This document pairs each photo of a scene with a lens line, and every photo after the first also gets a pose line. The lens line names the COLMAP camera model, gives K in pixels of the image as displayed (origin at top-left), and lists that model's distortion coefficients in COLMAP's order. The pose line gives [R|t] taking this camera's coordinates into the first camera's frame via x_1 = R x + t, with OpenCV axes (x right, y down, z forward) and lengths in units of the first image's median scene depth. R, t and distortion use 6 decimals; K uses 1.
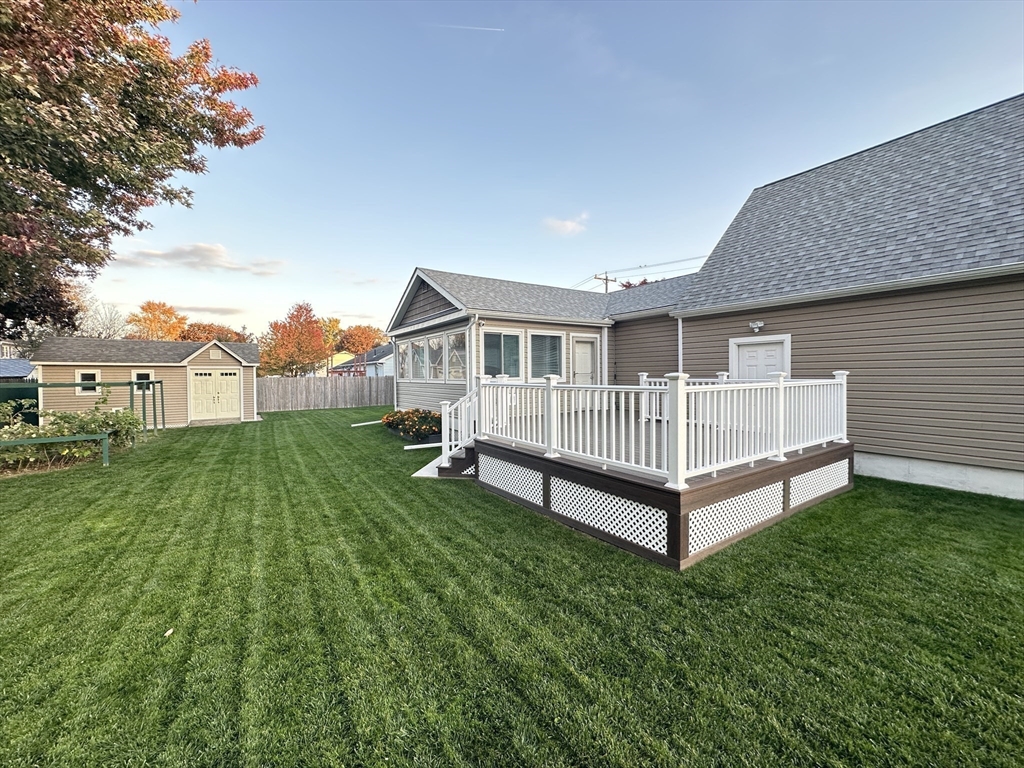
lens RADIAL K [[409.5, 0, 510.8], [0, 409.5, 383.3], [0, 0, 1]] dist [0.000582, 0.000561]
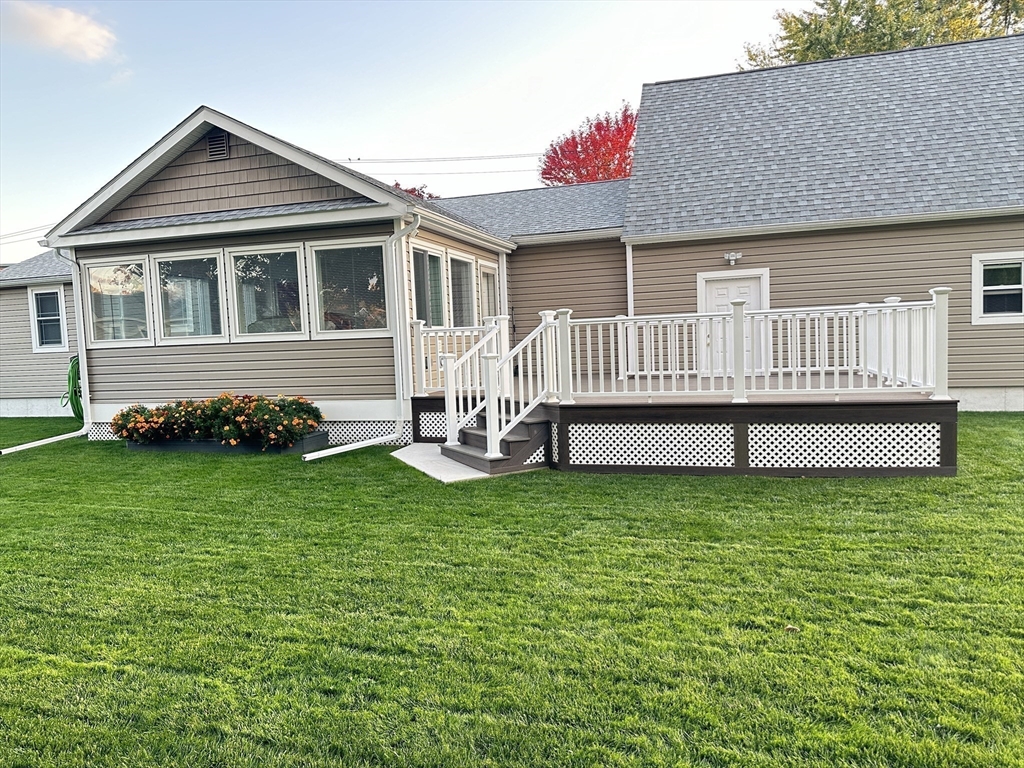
lens RADIAL K [[709.7, 0, 512.5], [0, 709.7, 385.8], [0, 0, 1]] dist [0.006446, -0.001085]
pose [[0.781272, -0.059034, 0.621392, -1.124745], [0.044925, 0.998254, 0.038353, 0.078694], [-0.622571, -0.002048, 0.782560, 0.209267]]
